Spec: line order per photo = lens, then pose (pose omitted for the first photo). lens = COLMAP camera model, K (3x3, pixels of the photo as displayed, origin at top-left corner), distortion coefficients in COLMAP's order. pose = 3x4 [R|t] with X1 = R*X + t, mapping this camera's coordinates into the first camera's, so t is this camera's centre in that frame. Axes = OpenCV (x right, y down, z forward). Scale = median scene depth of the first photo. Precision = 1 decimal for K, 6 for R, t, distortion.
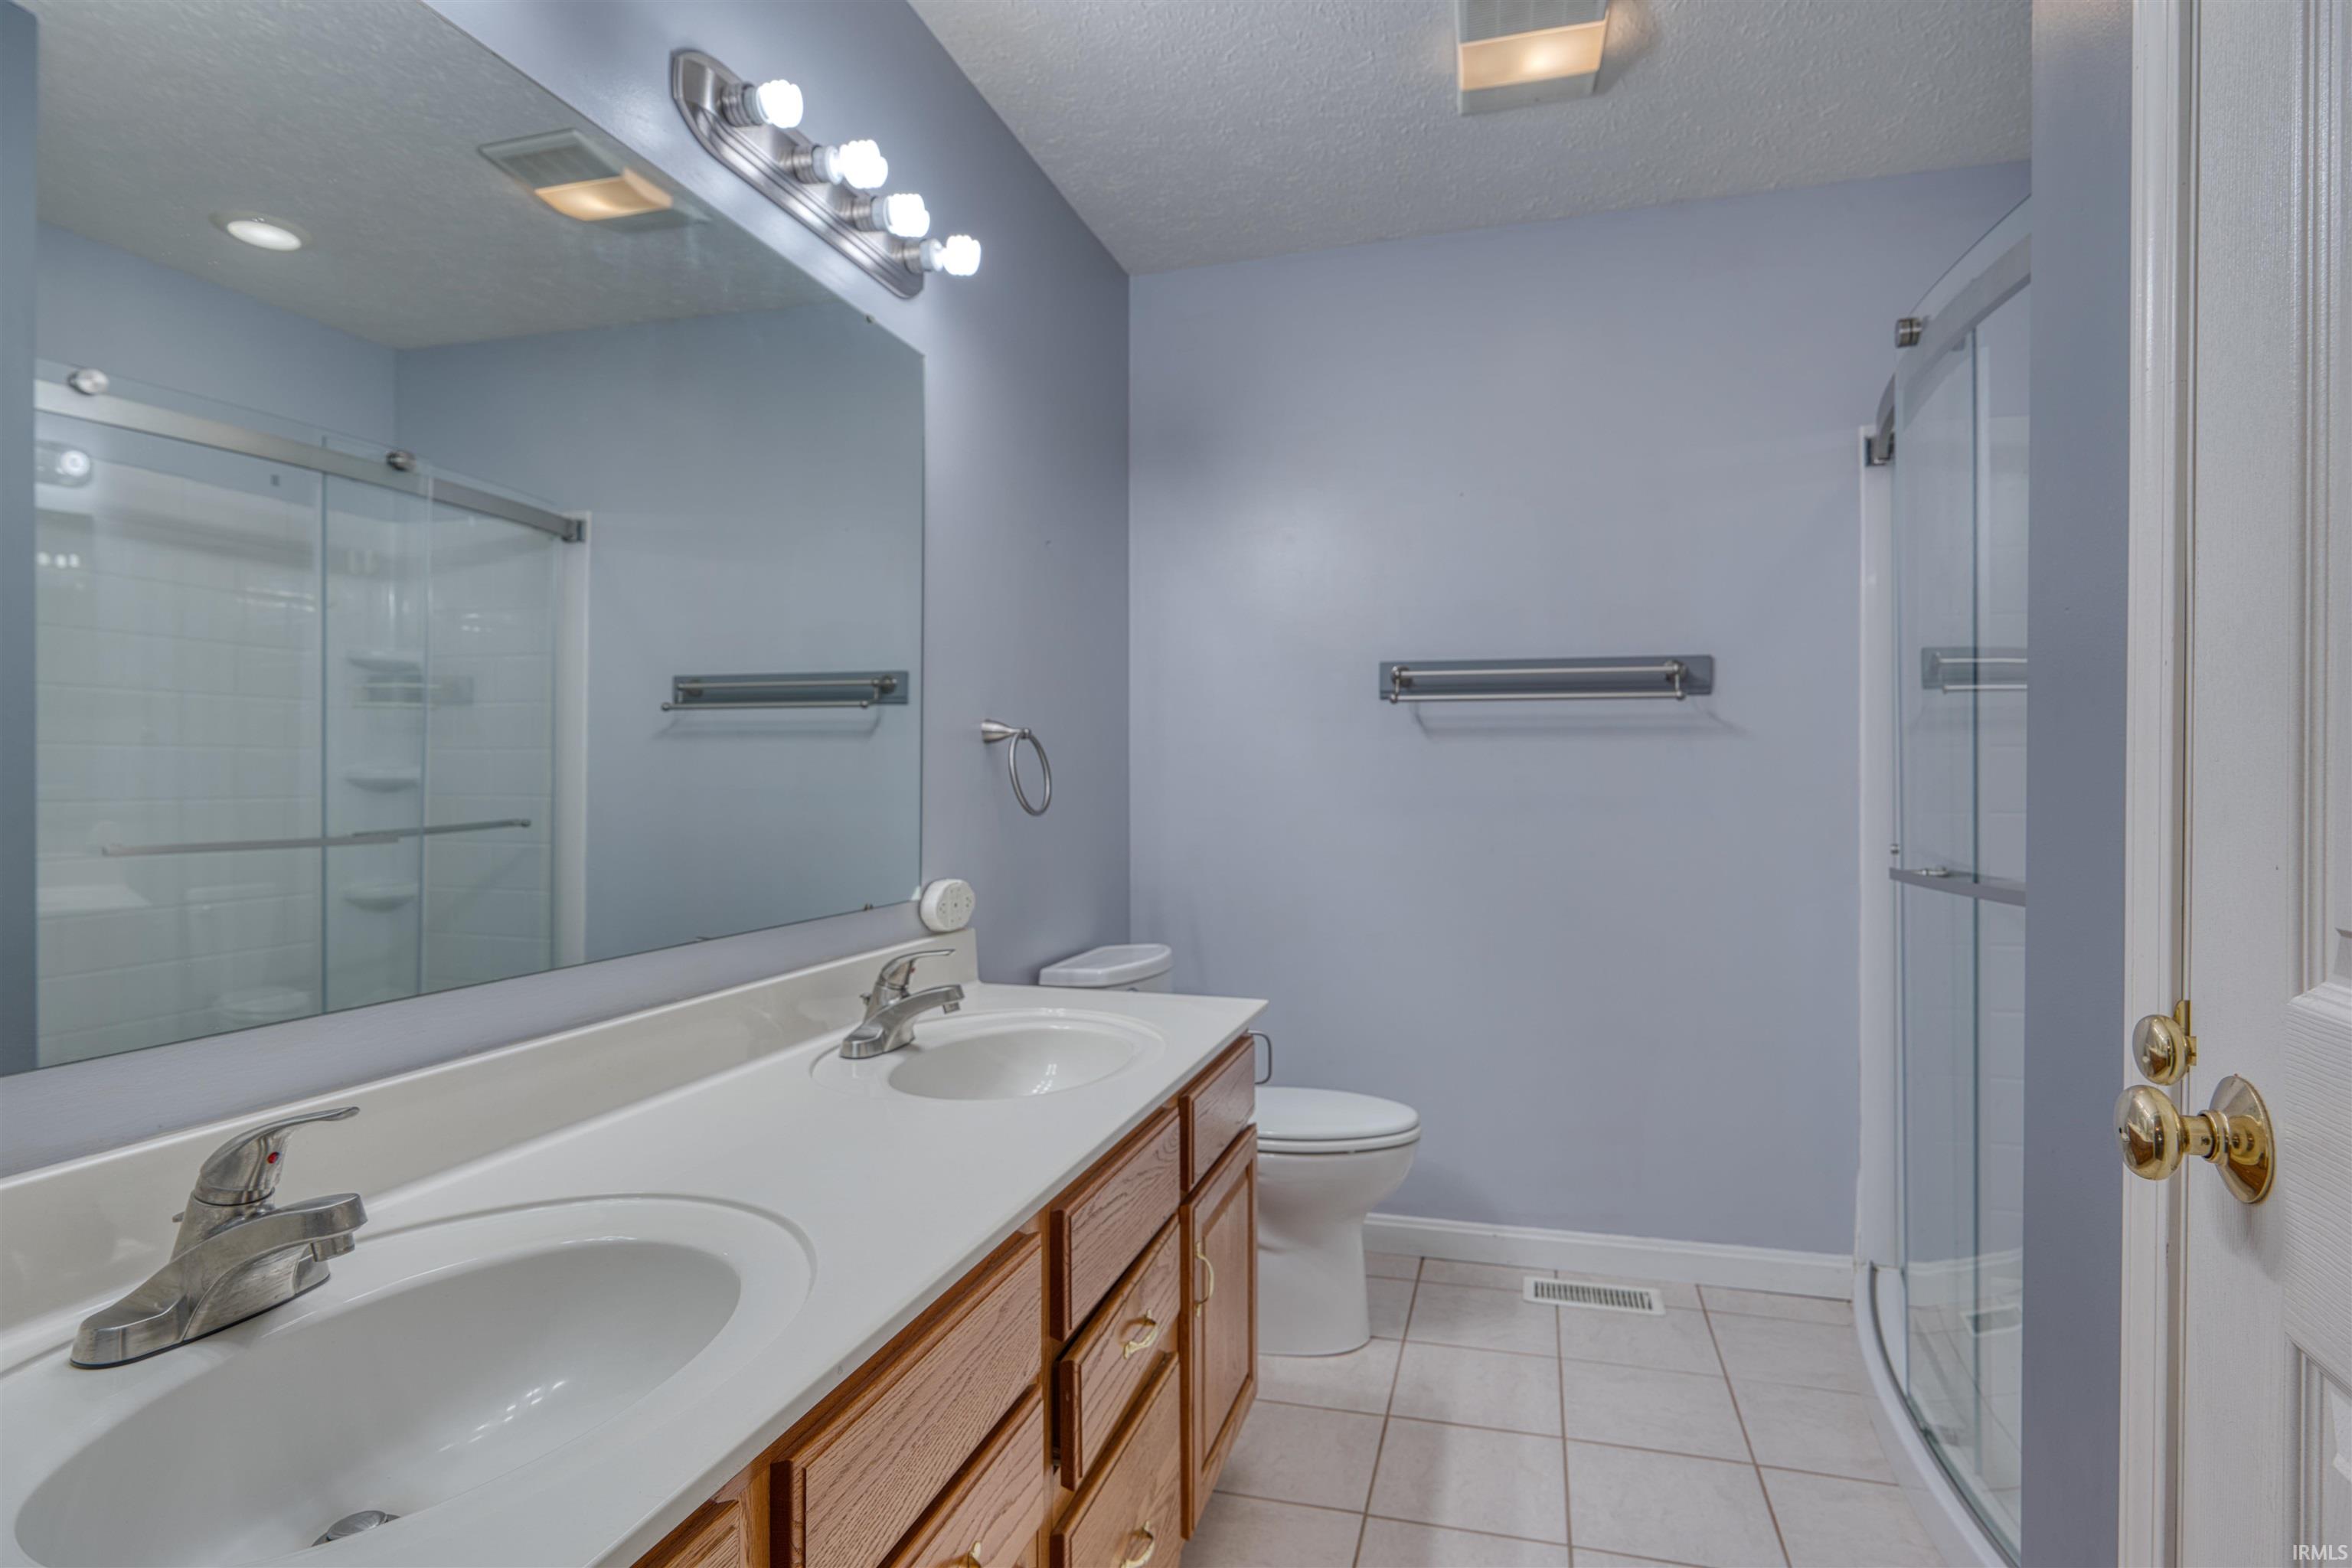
lens RADIAL K [[1208.7, 0, 1178.4], [0, 1208.7, 788.4], [0, 0, 1]] dist [-0.007460, 0.002339]
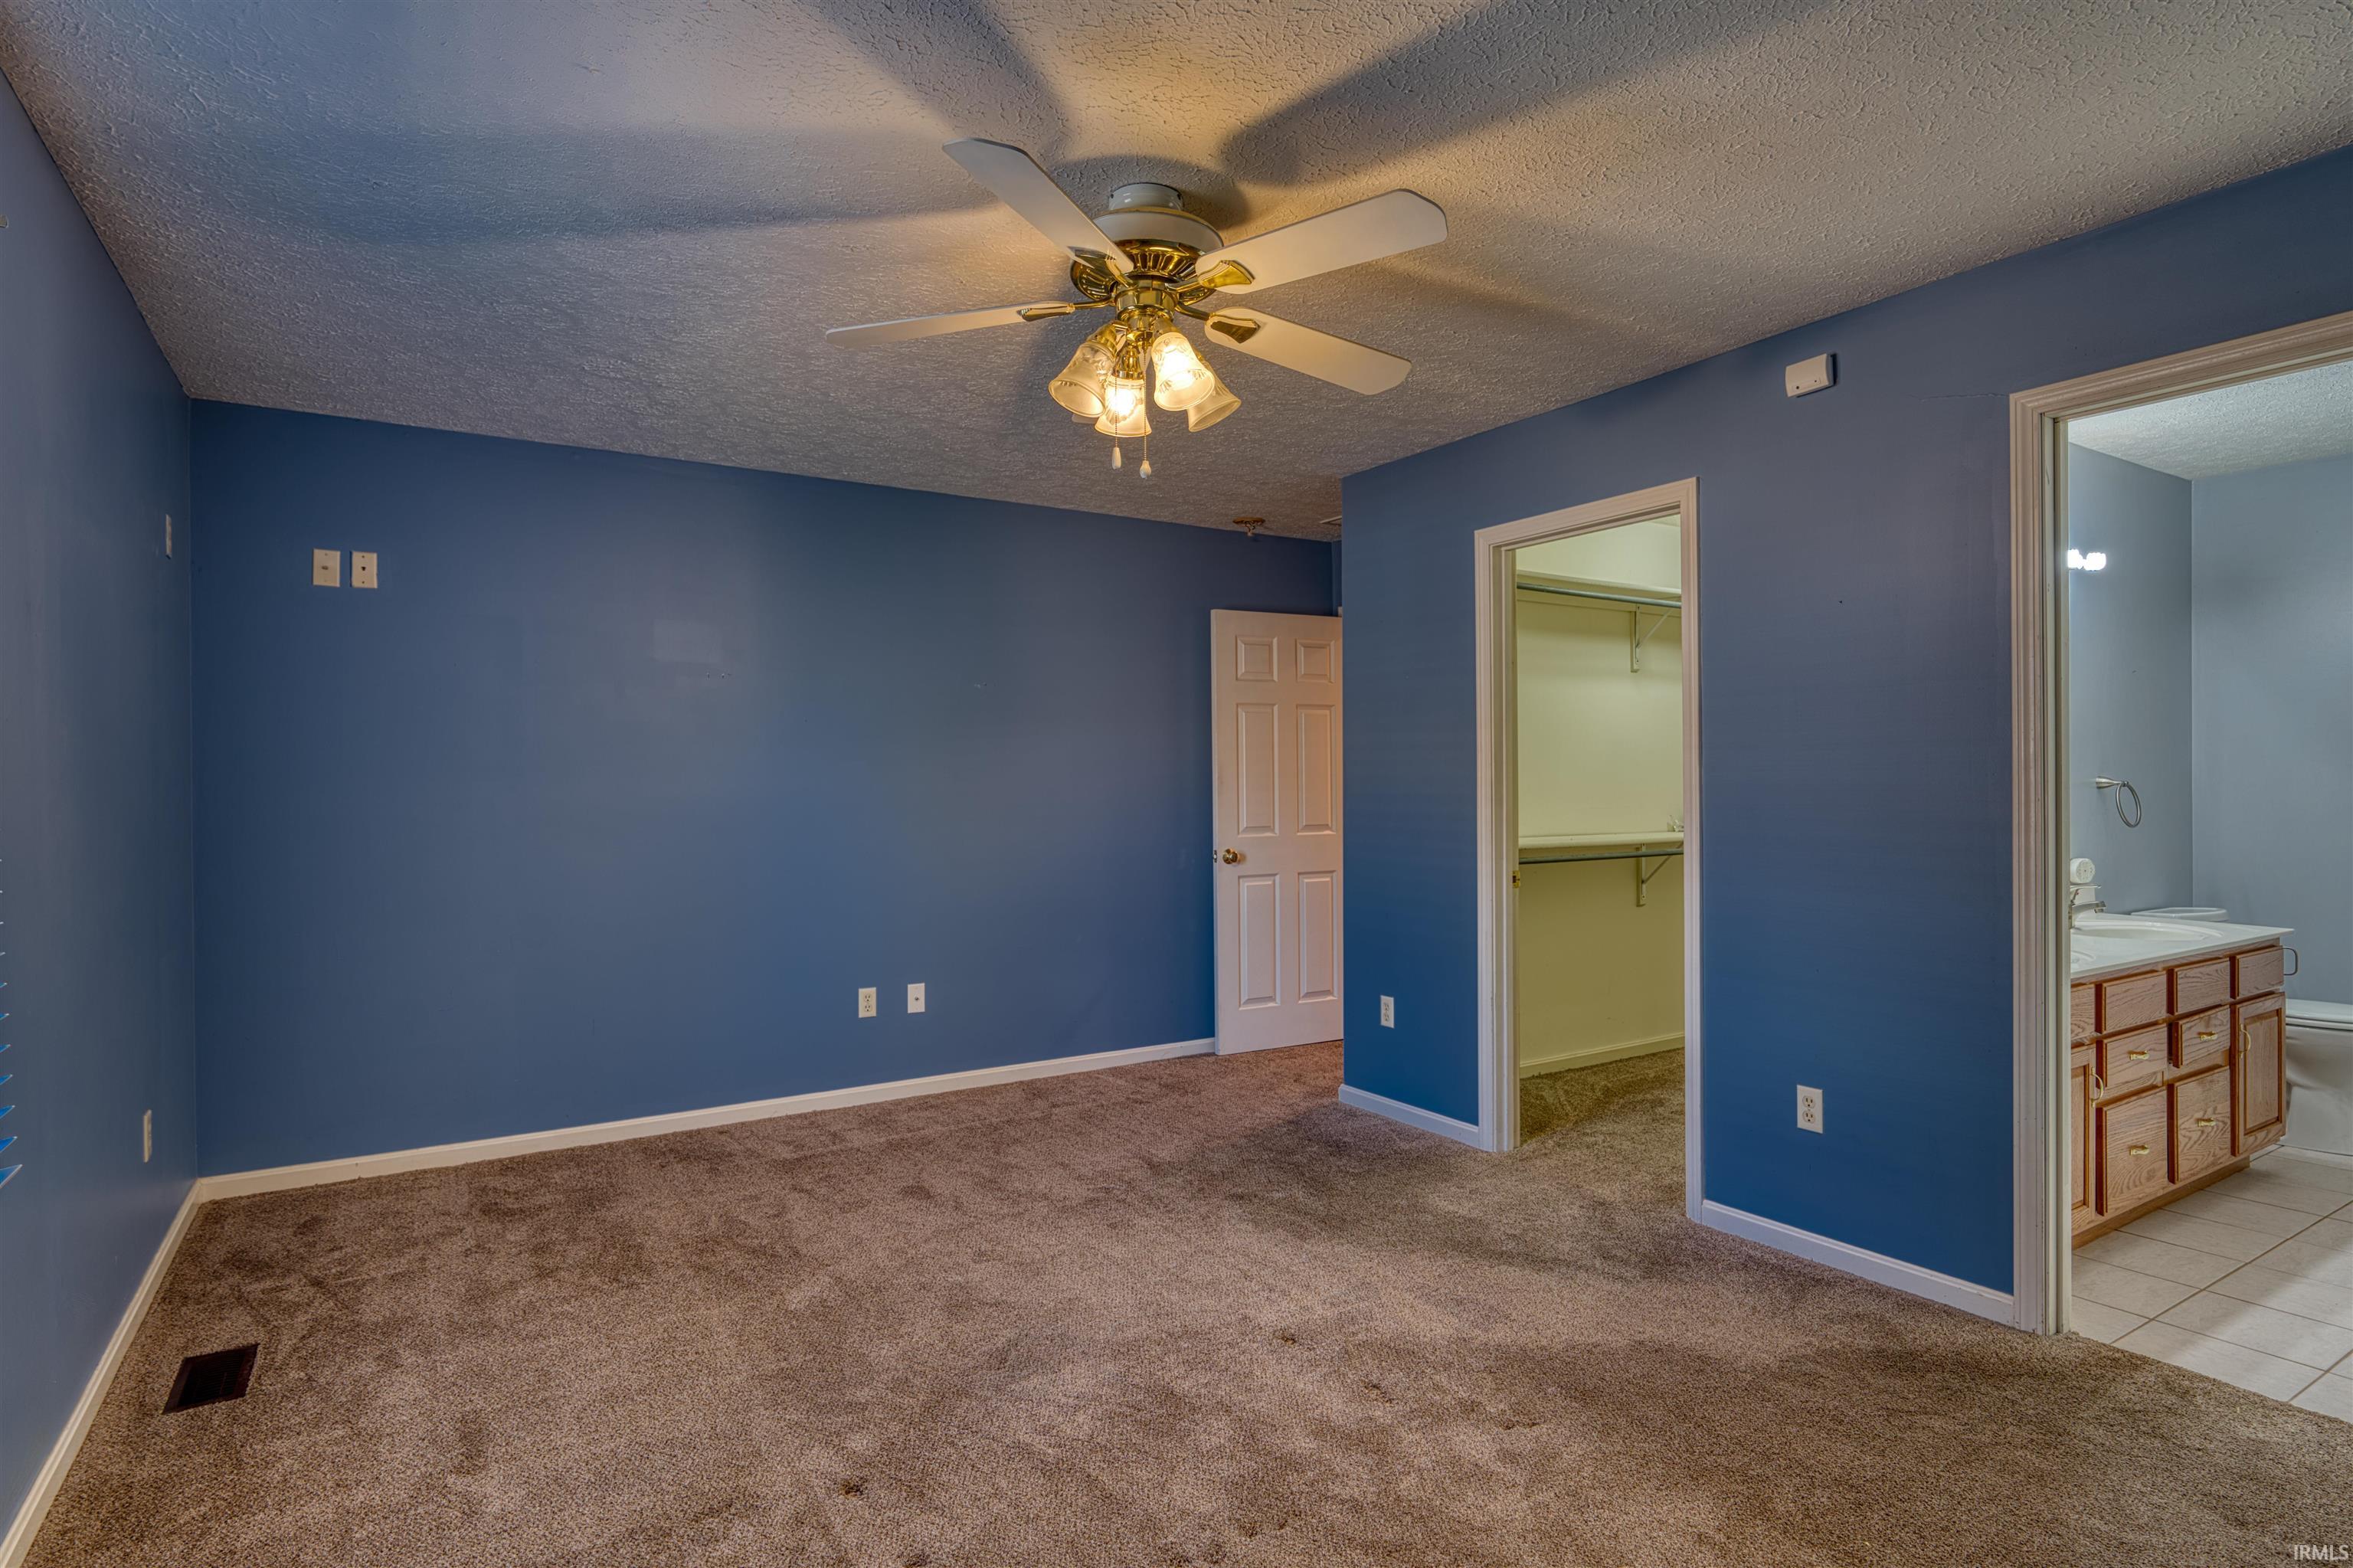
lens RADIAL K [[1209.2, 0, 1183.0], [0, 1209.2, 791.9], [0, 0, 1]] dist [-0.007460, 0.002339]
pose [[0.752015, -0.002926, -0.659140, 0.011674], [0.002959, 0.999995, -0.001063, -0.043783], [0.659139, -0.001151, 0.752020, -1.752106]]
